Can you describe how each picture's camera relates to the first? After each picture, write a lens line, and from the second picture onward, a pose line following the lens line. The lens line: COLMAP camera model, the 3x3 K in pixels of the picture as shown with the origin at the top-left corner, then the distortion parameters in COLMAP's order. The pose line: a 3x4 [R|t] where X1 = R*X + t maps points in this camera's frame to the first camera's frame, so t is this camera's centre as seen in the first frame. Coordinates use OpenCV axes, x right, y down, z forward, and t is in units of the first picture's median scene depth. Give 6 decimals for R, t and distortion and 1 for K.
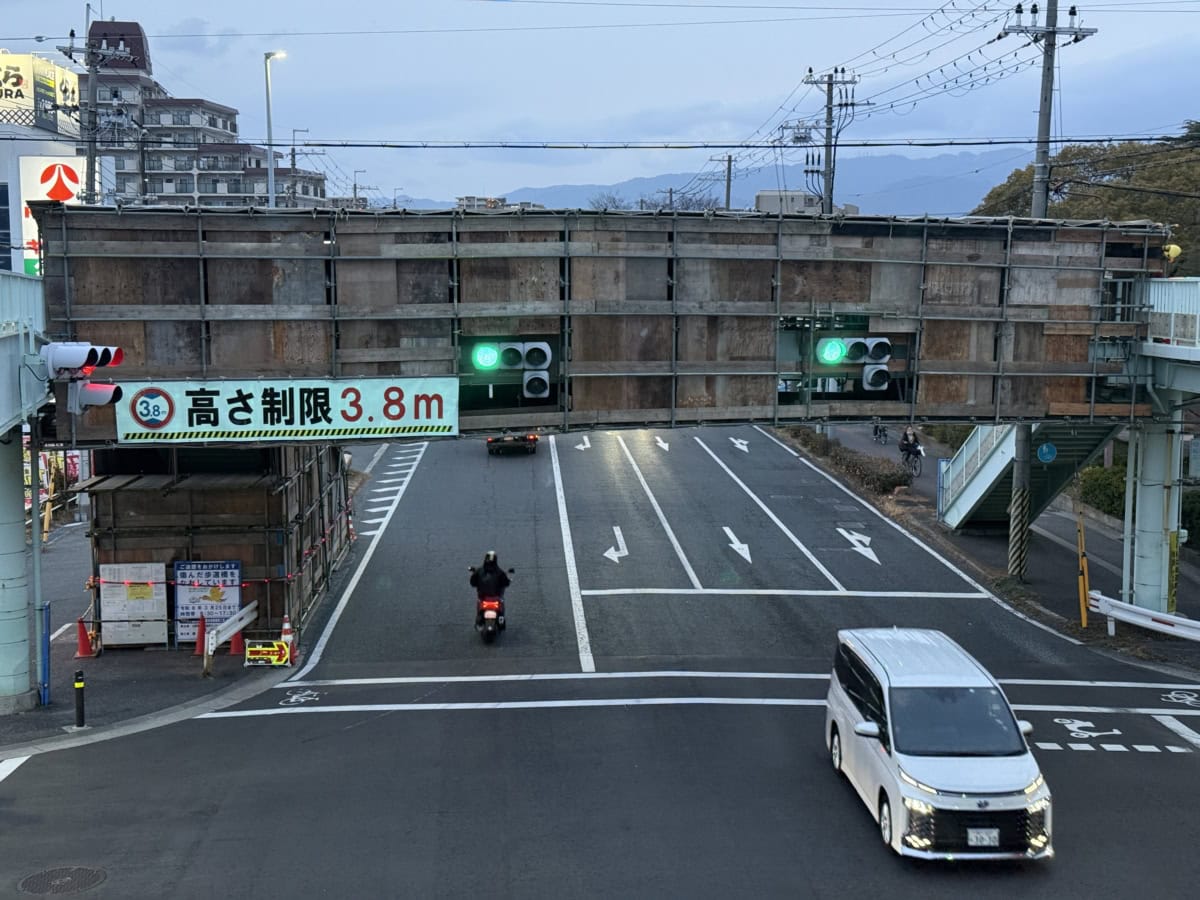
lens RADIAL K [[1657.4, 0, 601.4], [0, 1657.4, 469.6], [0, 0, 1]] dist [0.117298, 0.000000]
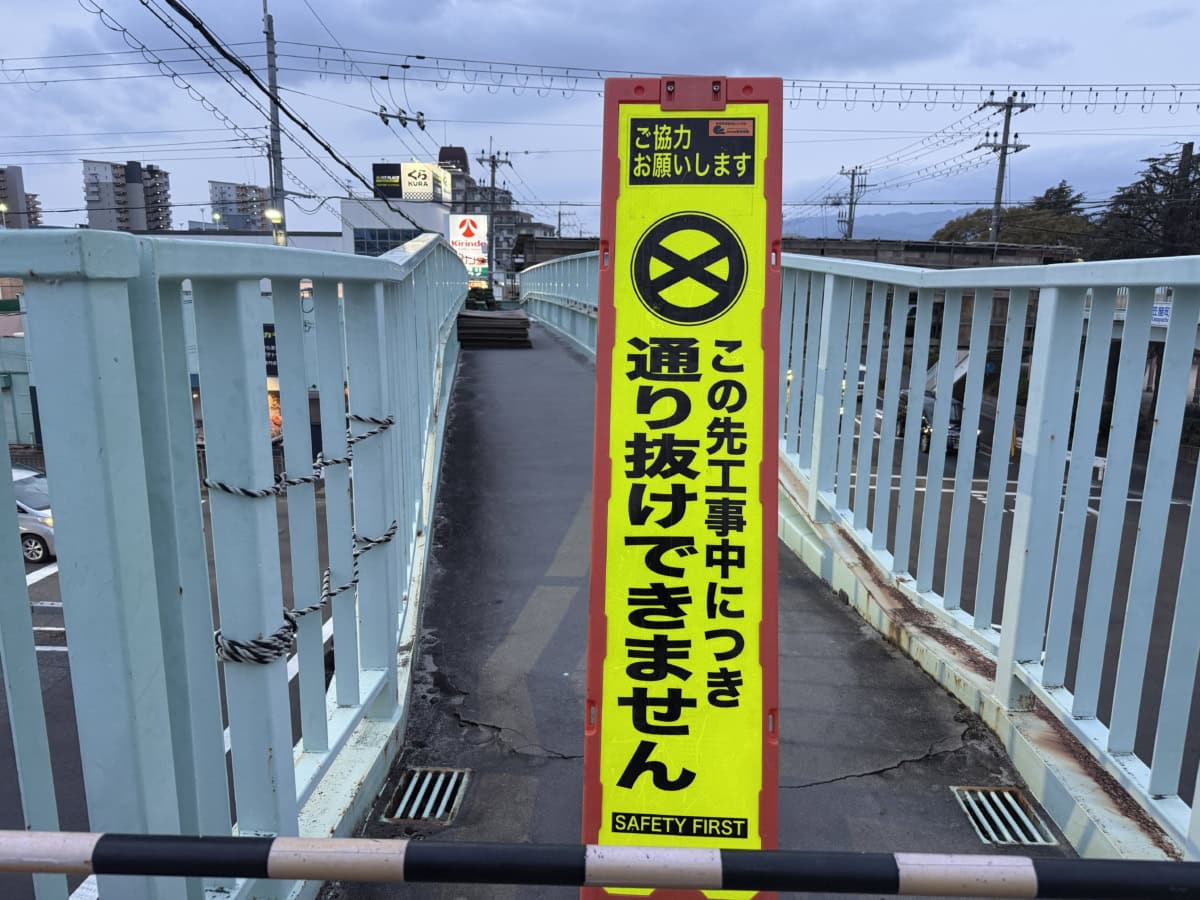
lens RADIAL K [[833.4, 0, 609.2], [0, 833.4, 487.3], [0, 0, 1]] dist [0.021842, -0.054837]
pose [[0.996581, 0.024530, -0.078897, -0.123362], [-0.014214, 0.991575, 0.128753, 0.013257], [0.081391, -0.127191, 0.988533, -0.035925]]
